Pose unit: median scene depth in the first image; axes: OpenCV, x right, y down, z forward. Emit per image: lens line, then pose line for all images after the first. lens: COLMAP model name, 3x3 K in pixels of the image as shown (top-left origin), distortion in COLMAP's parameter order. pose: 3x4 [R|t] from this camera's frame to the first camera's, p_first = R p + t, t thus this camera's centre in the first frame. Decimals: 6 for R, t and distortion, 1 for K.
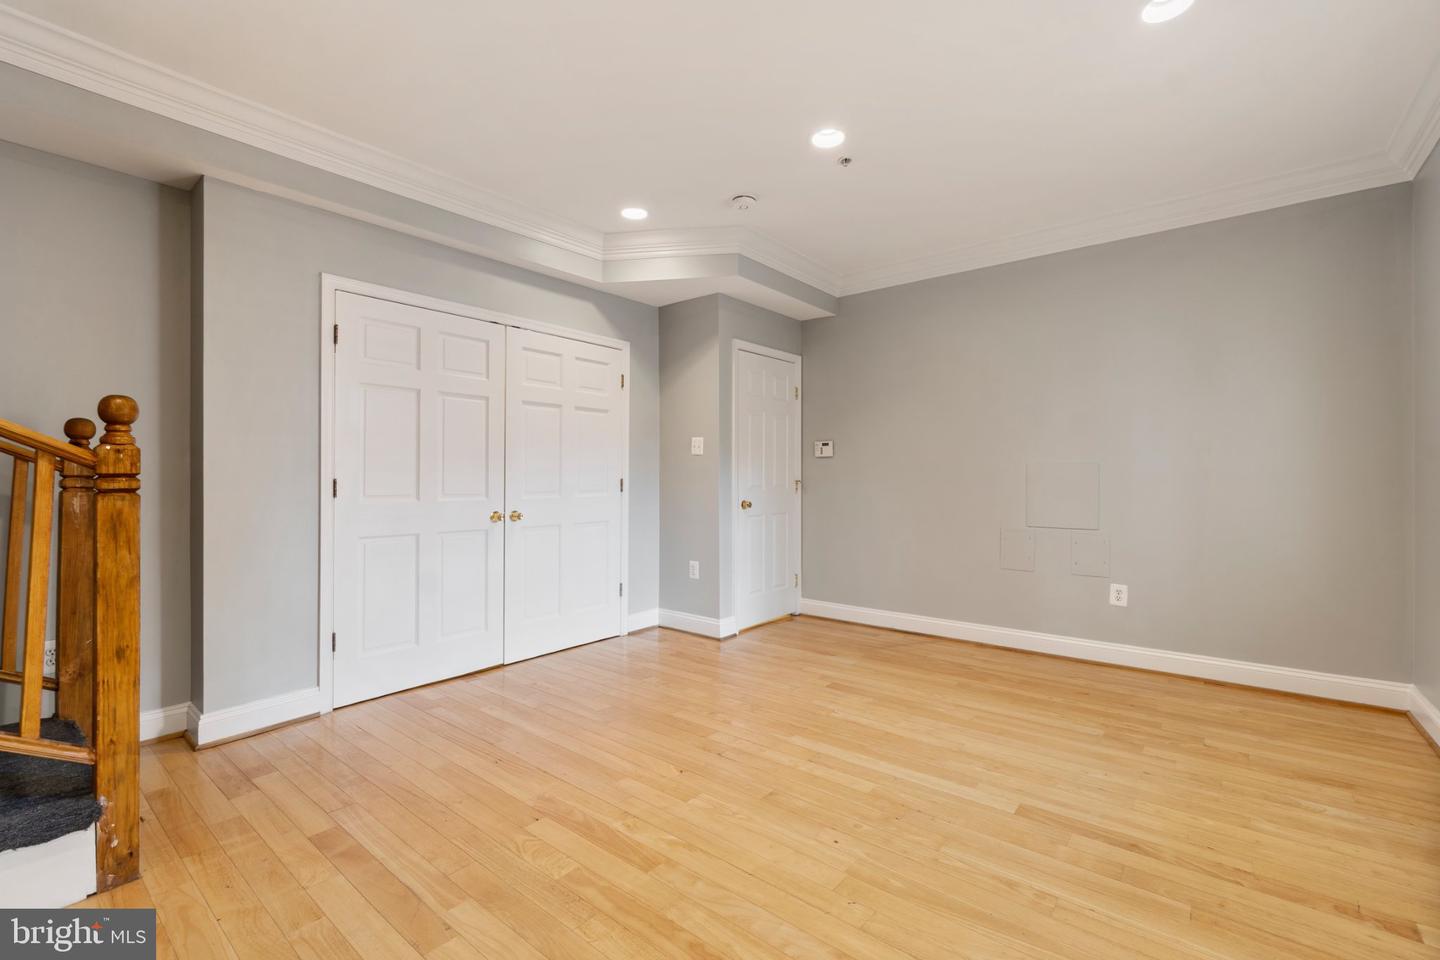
lens RADIAL K [[623.2, 0, 718.7], [0, 623.2, 475.6], [0, 0, 1]] dist [-0.004823, 0.000120]
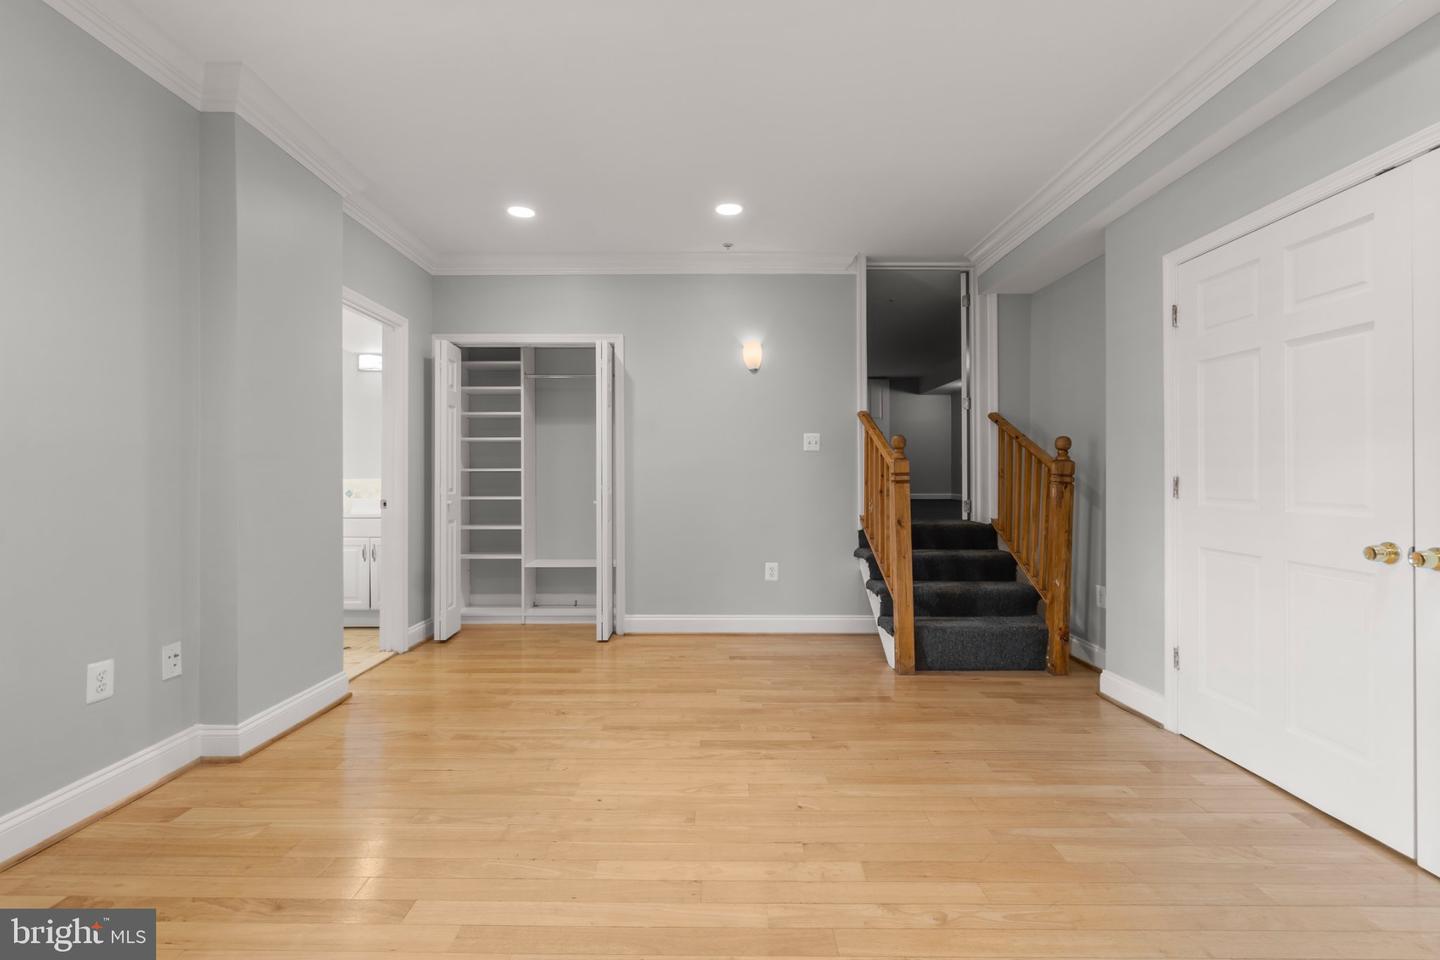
lens RADIAL K [[626.7, 0, 716.0], [0, 626.7, 476.3], [0, 0, 1]] dist [-0.005262, -0.000217]
pose [[-0.772821, -0.001501, -0.634623, 0.642486], [-0.000817, 0.999999, -0.001370, 0.008730], [0.634624, -0.000541, -0.772821, 1.737703]]
